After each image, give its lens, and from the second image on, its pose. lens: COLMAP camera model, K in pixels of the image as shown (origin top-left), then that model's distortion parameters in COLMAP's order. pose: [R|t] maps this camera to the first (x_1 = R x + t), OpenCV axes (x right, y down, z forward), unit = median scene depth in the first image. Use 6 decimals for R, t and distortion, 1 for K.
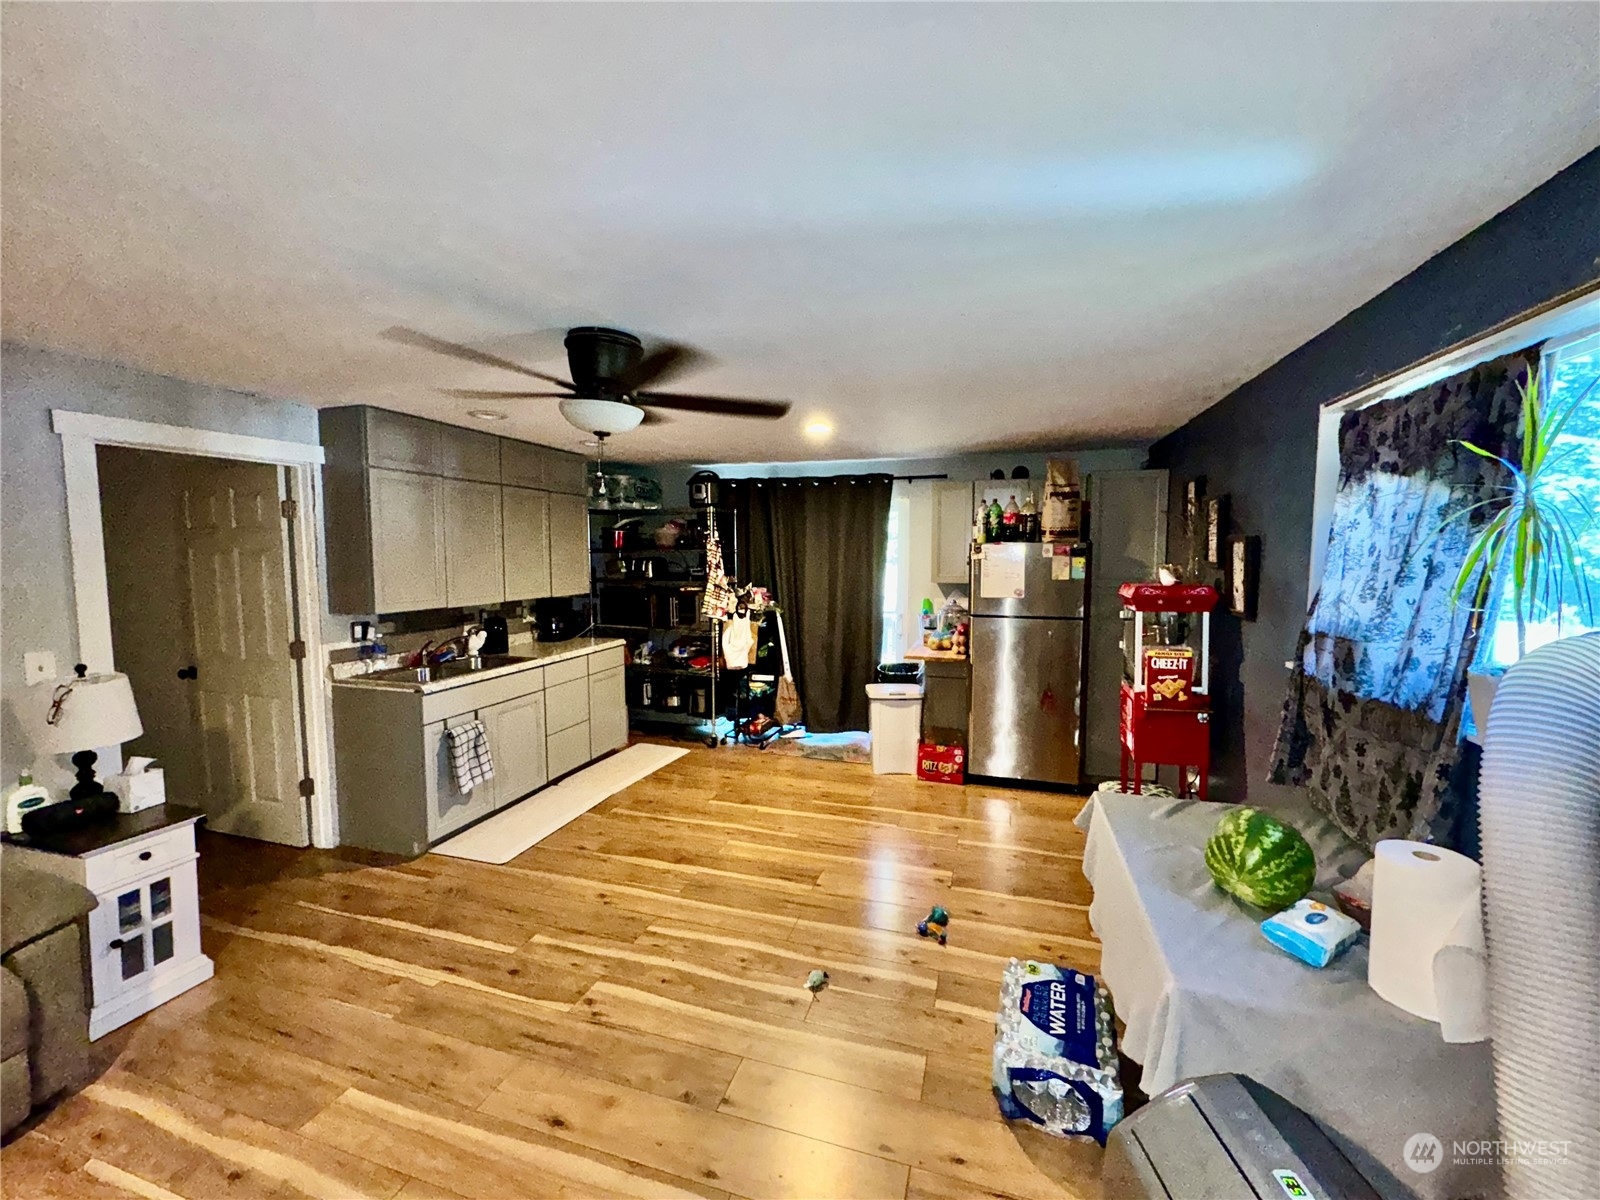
lens RADIAL K [[639.0, 0, 802.6], [0, 639.0, 596.2], [0, 0, 1]] dist [0.000812, 0.000525]
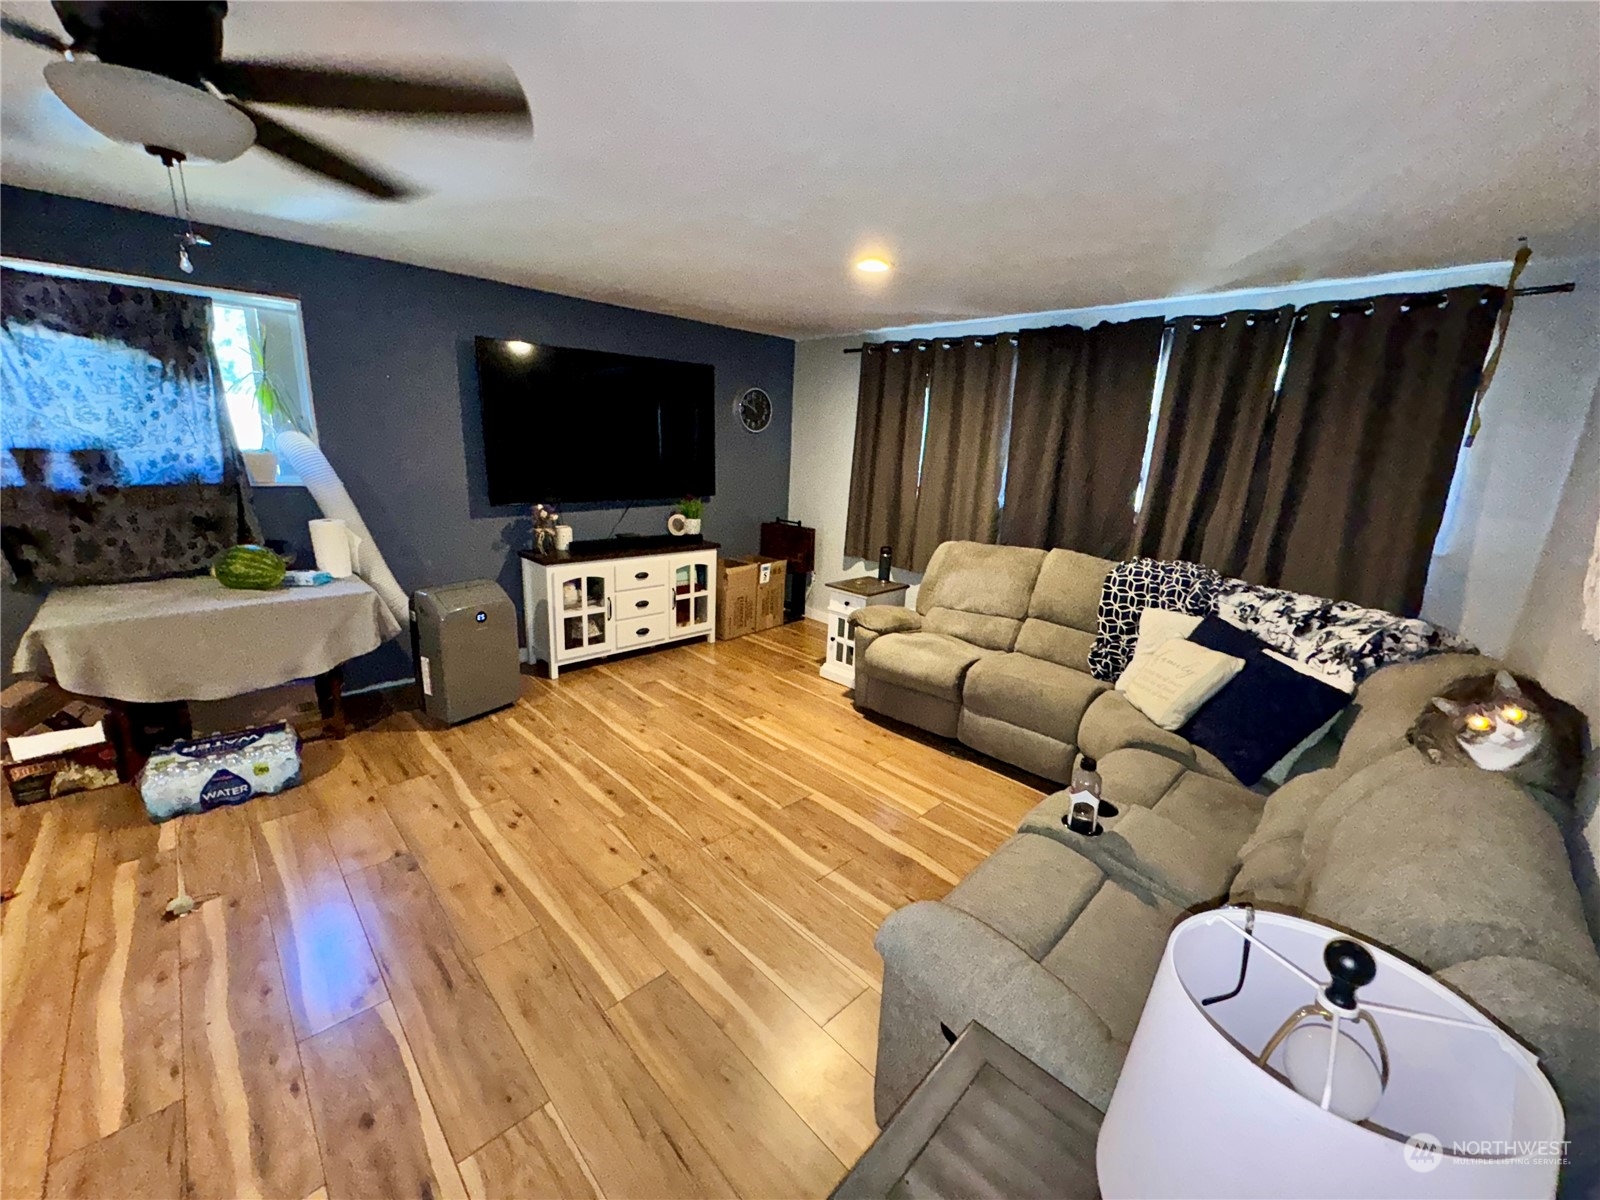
lens RADIAL K [[639.0, 0, 799.1], [0, 639.0, 600.2], [0, 0, 1]] dist [0.000812, 0.000525]
pose [[-0.873507, -0.163687, 0.458467, -1.180426], [-0.018524, 0.952269, 0.304697, -0.074449], [-0.486459, 0.257662, -0.834846, 1.392950]]
